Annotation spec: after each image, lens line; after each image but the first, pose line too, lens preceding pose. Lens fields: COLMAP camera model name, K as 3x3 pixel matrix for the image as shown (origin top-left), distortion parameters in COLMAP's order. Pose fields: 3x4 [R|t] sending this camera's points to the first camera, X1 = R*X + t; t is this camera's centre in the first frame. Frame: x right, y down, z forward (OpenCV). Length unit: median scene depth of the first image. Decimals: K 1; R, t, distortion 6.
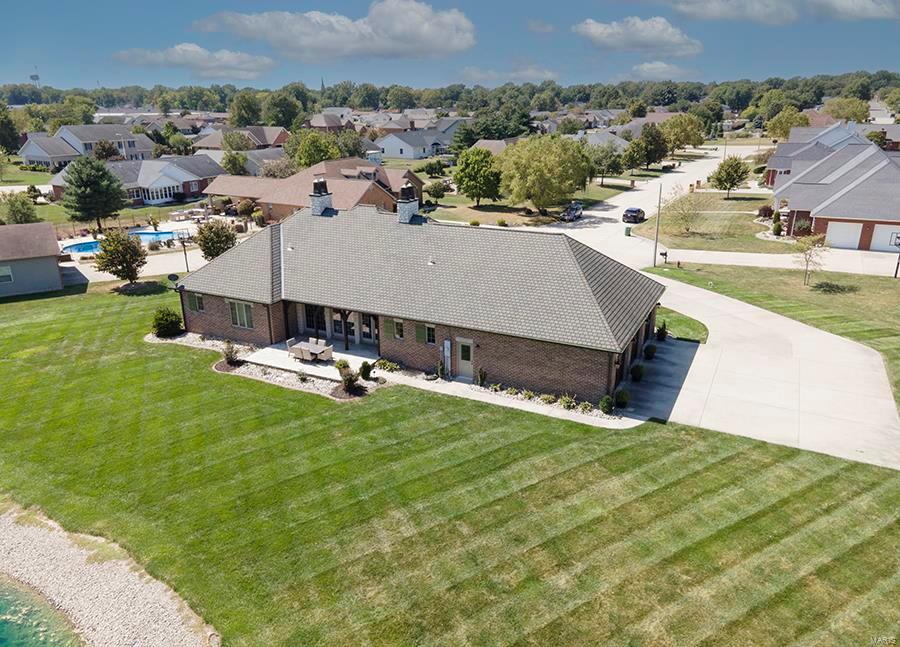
lens RADIAL K [[652.7, 0, 447.9], [0, 652.7, 332.4], [0, 0, 1]] dist [0.040712, 0.011515]
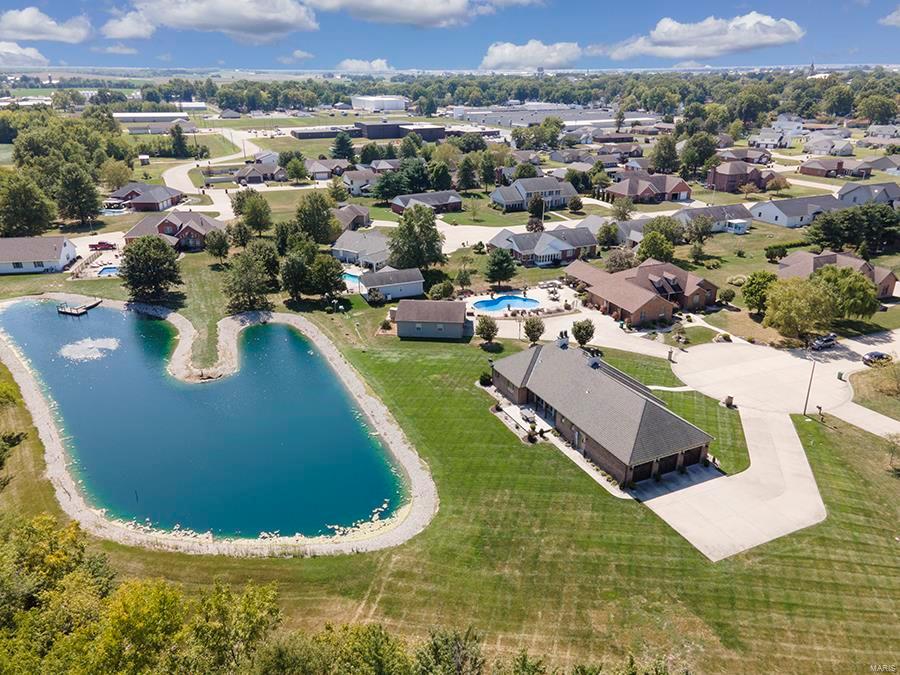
lens RADIAL K [[649.8, 0, 448.3], [0, 649.8, 340.4], [0, 0, 1]] dist [0.038207, 0.013821]
pose [[0.789161, 0.244575, -0.563390, 0.733177], [-0.214448, 0.969287, 0.120395, -0.408398], [0.575532, 0.025807, 0.817372, -0.934317]]
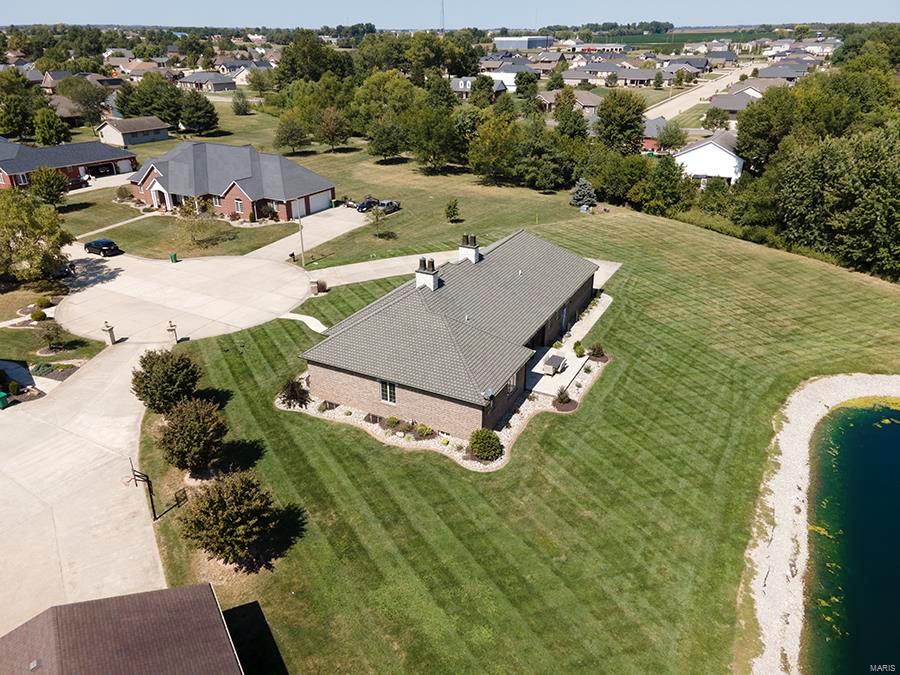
lens RADIAL K [[649.8, 0, 445.1], [0, 649.8, 330.4], [0, 0, 1]] dist [0.038207, 0.013821]
pose [[0.018169, -0.407474, 0.913036, -1.327698], [0.341979, 0.860642, 0.377286, -0.574149], [-0.939532, 0.305384, 0.154985, 0.943222]]
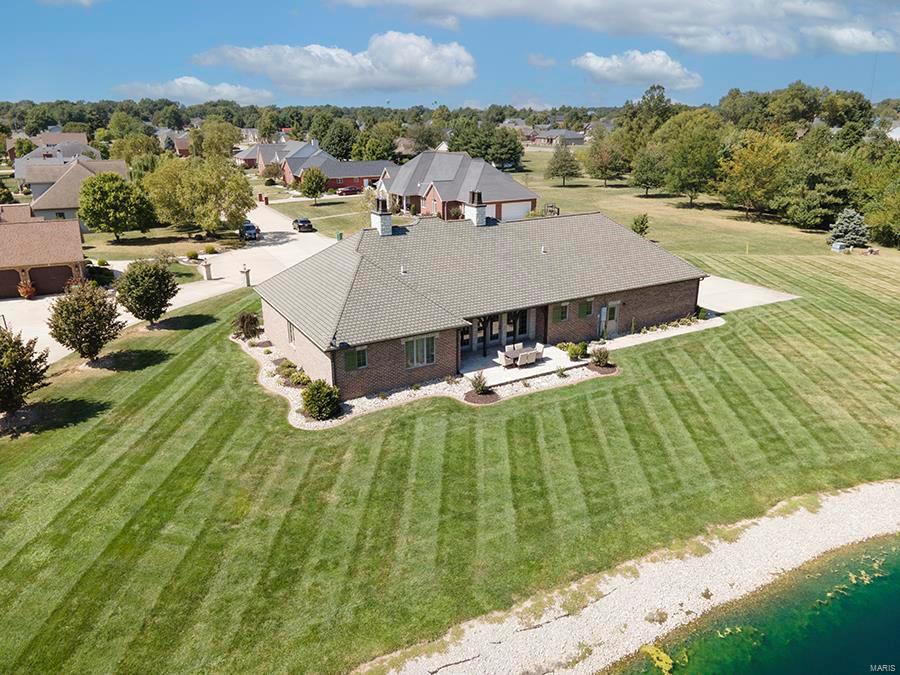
lens RADIAL K [[649.8, 0, 447.5], [0, 649.8, 336.2], [0, 0, 1]] dist [0.038207, 0.013821]
pose [[0.554900, -0.263249, 0.789168, -1.008051], [0.284154, 0.951538, 0.117611, -0.143570], [-0.781884, 0.158983, 0.602812, 0.463787]]
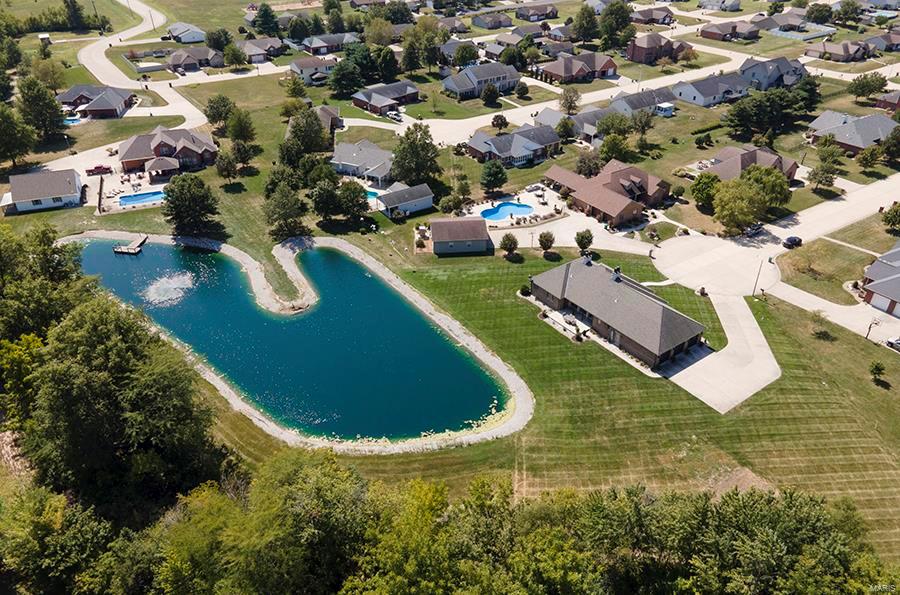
lens RADIAL K [[654.5, 0, 448.9], [0, 654.5, 291.1], [0, 0, 1]] dist [0.039391, 0.006028]
pose [[0.888818, 0.252689, -0.382297, 0.401204], [-0.161451, 0.953415, 0.254821, -0.742998], [0.428879, -0.164768, 0.888209, -1.822855]]
